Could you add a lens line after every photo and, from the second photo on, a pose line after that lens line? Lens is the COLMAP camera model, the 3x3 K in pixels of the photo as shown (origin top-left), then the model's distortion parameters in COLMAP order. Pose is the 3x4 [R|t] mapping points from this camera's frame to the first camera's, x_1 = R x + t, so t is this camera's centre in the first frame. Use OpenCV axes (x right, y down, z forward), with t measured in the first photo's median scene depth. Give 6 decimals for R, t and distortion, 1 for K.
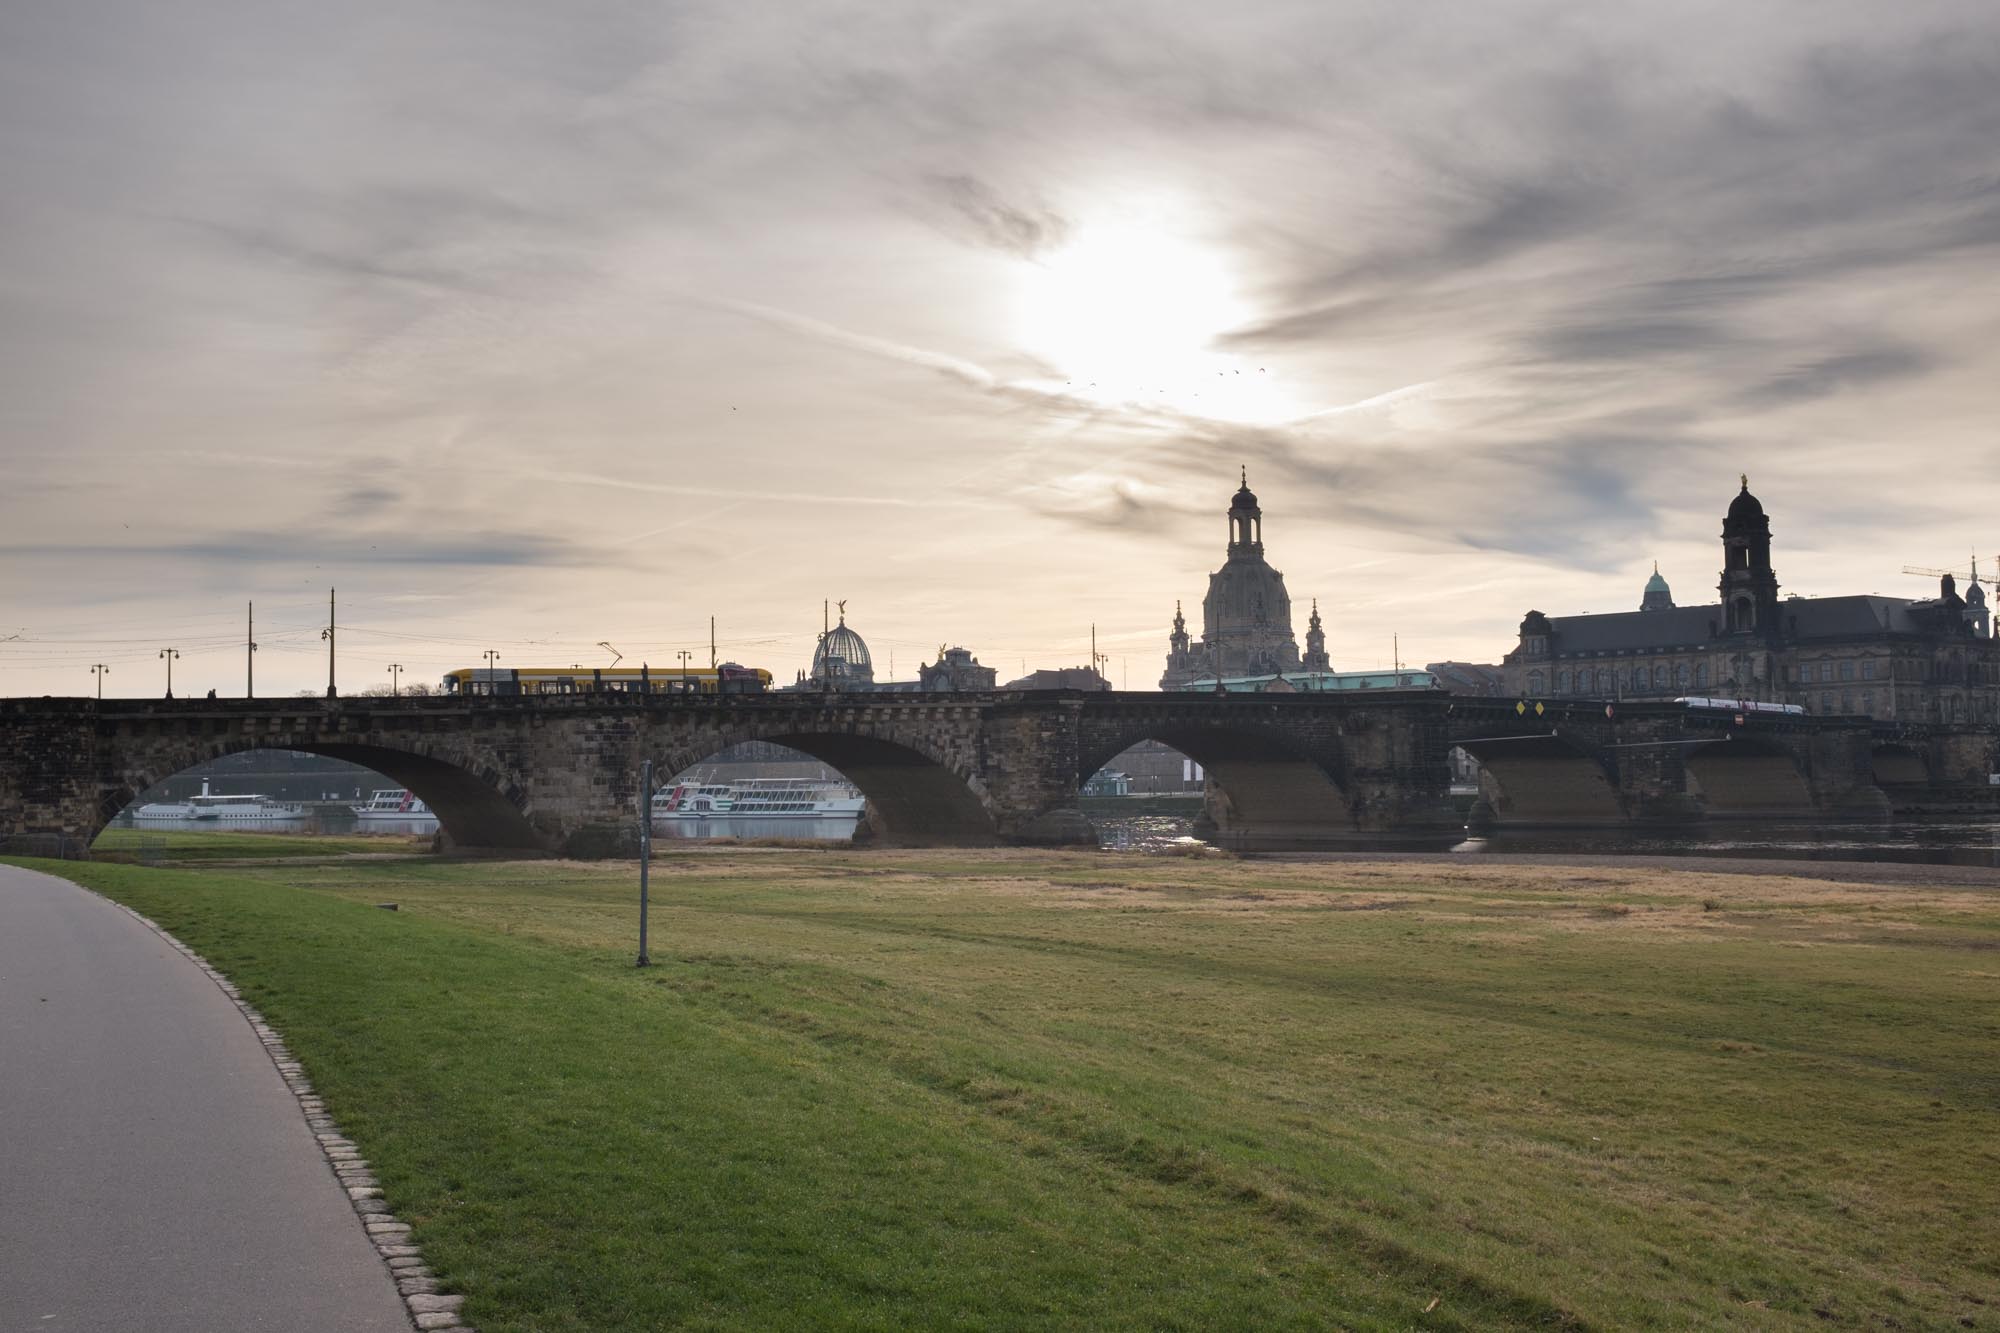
lens RADIAL K [[2012.8, 0, 1028.8], [0, 2012.8, 666.4], [0, 0, 1]] dist [-0.128491, 0.227543]
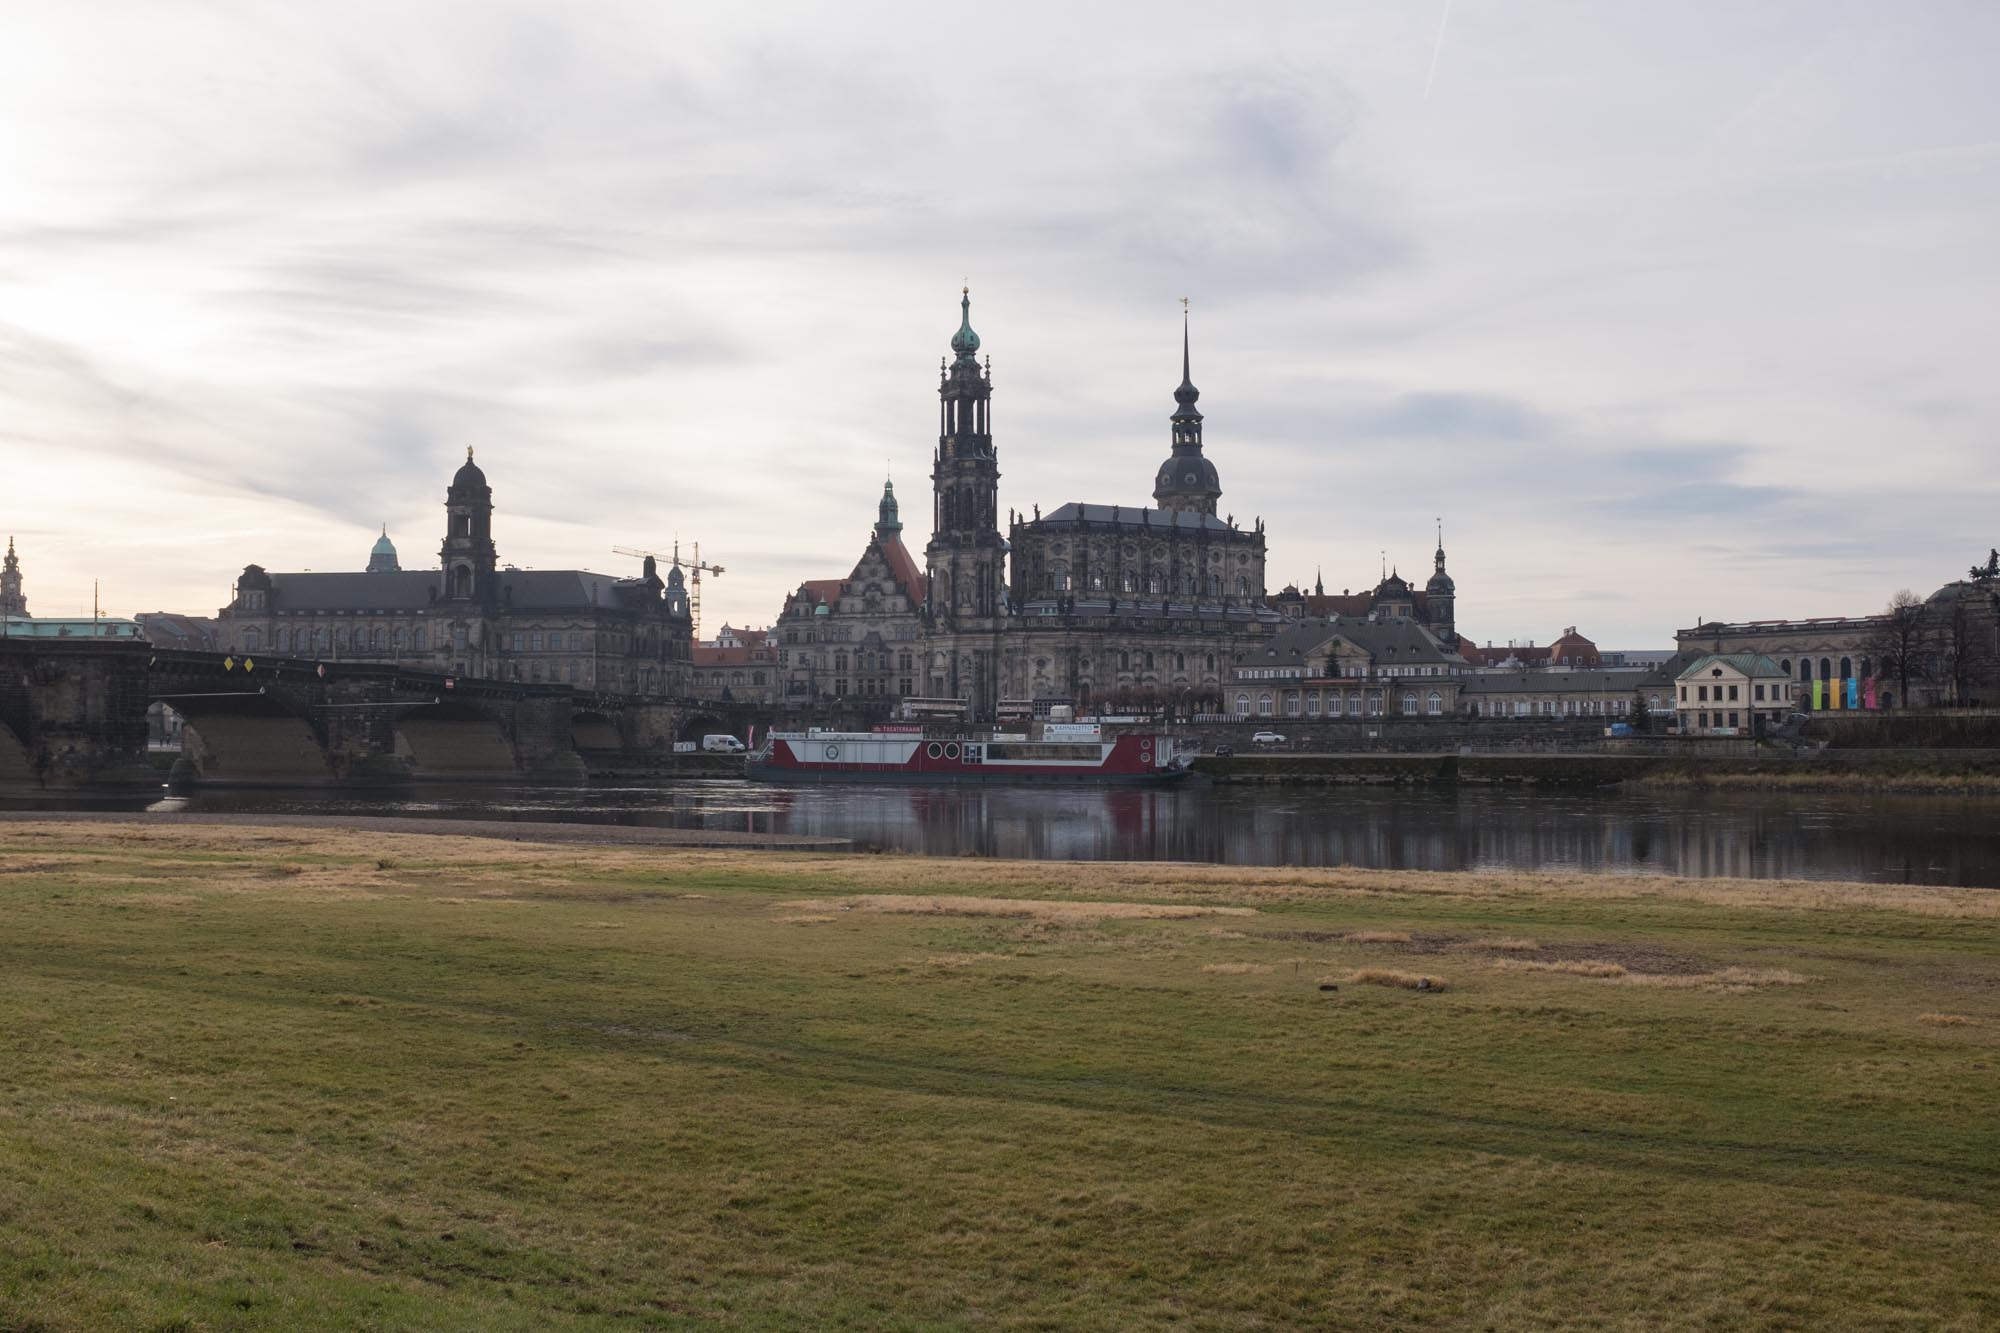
lens RADIAL K [[2012.8, 0, 1028.8], [0, 2012.8, 666.4], [0, 0, 1]] dist [-0.128491, 0.227543]
pose [[0.825978, 0.039117, 0.562344, 0.025949], [-0.049772, 0.998754, 0.003632, -0.000859], [-0.561501, -0.030989, 0.826895, -0.017408]]
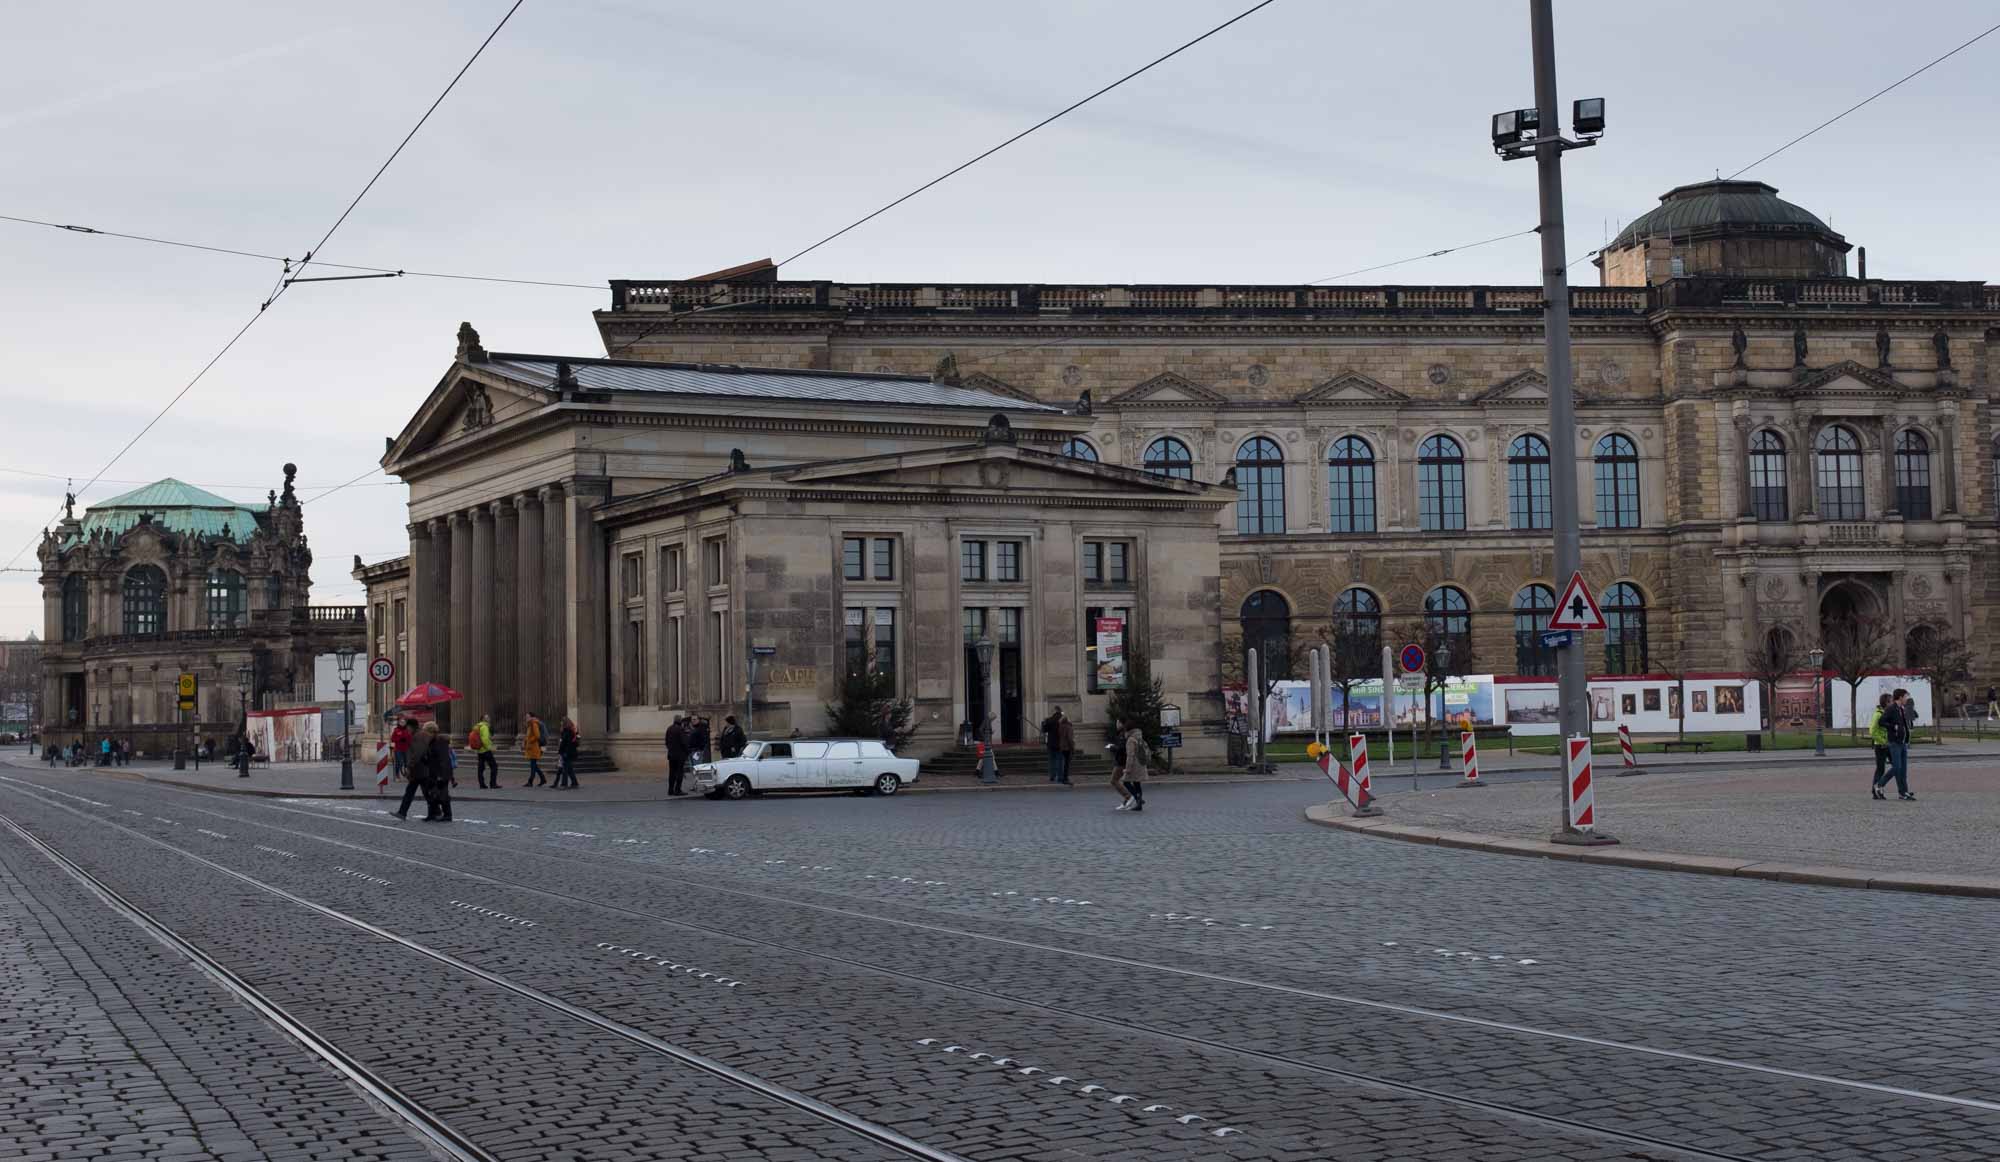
lens RADIAL K [[2108.7, 0, 1000.0], [0, 2108.7, 581.0], [0, 0, 1]] dist [-0.001936, -0.002054]
pose [[-0.035508, 0.085638, 0.995693, 1.340965], [-0.037938, 0.995488, -0.086973, 0.037027], [-0.998649, -0.040863, -0.032099, 1.288052]]
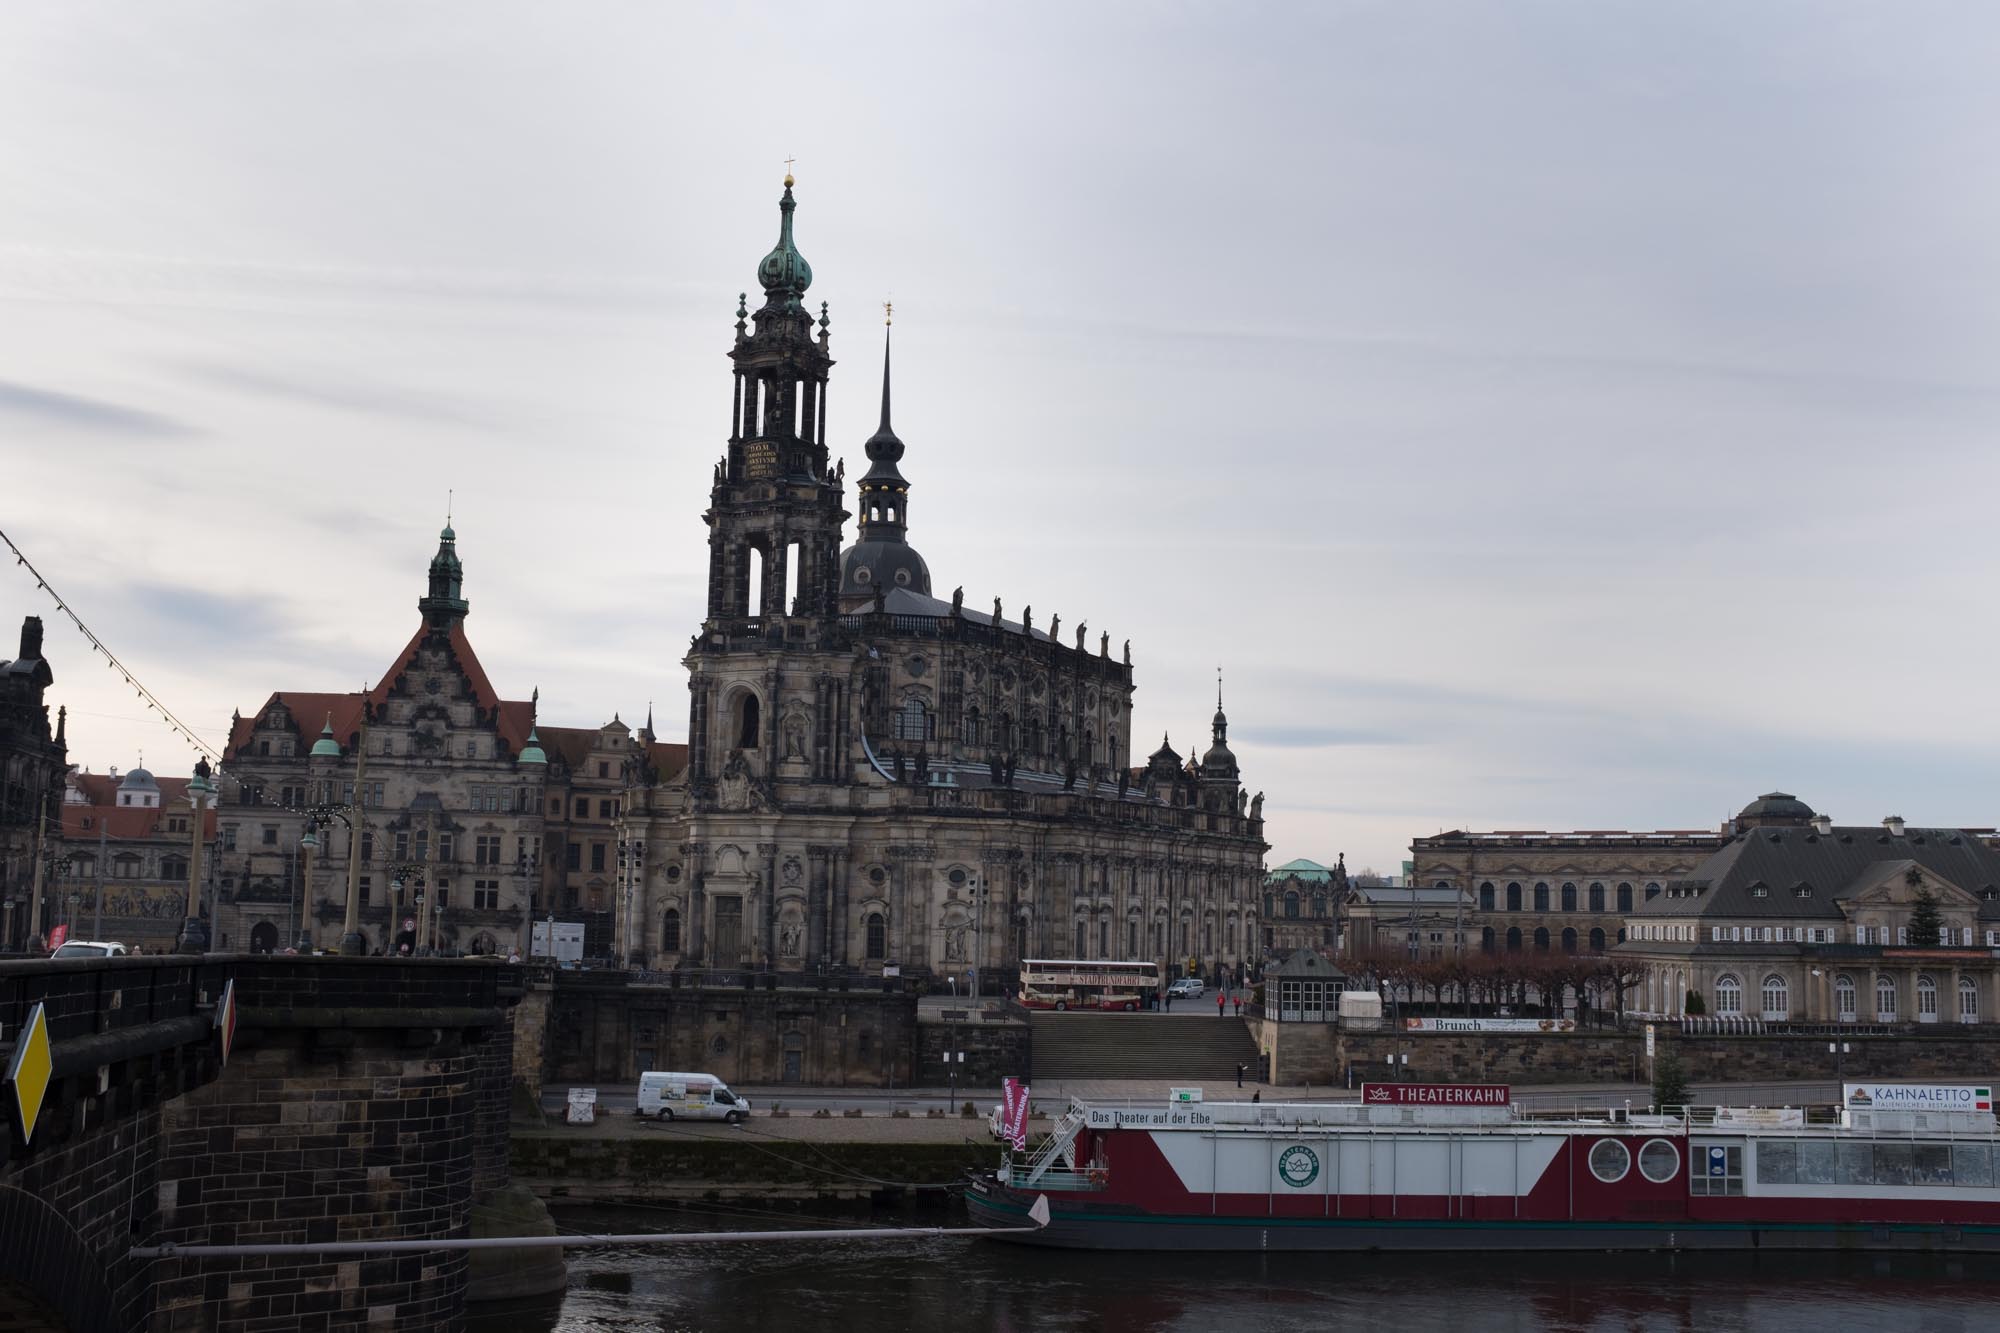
lens RADIAL K [[2012.8, 0, 1028.8], [0, 2012.8, 666.4], [0, 0, 1]] dist [-0.128491, 0.227543]
pose [[0.450667, 0.140211, 0.881612, 0.189827], [-0.083182, 0.989887, -0.114910, 0.008857], [-0.888808, -0.021548, 0.457772, 0.892072]]
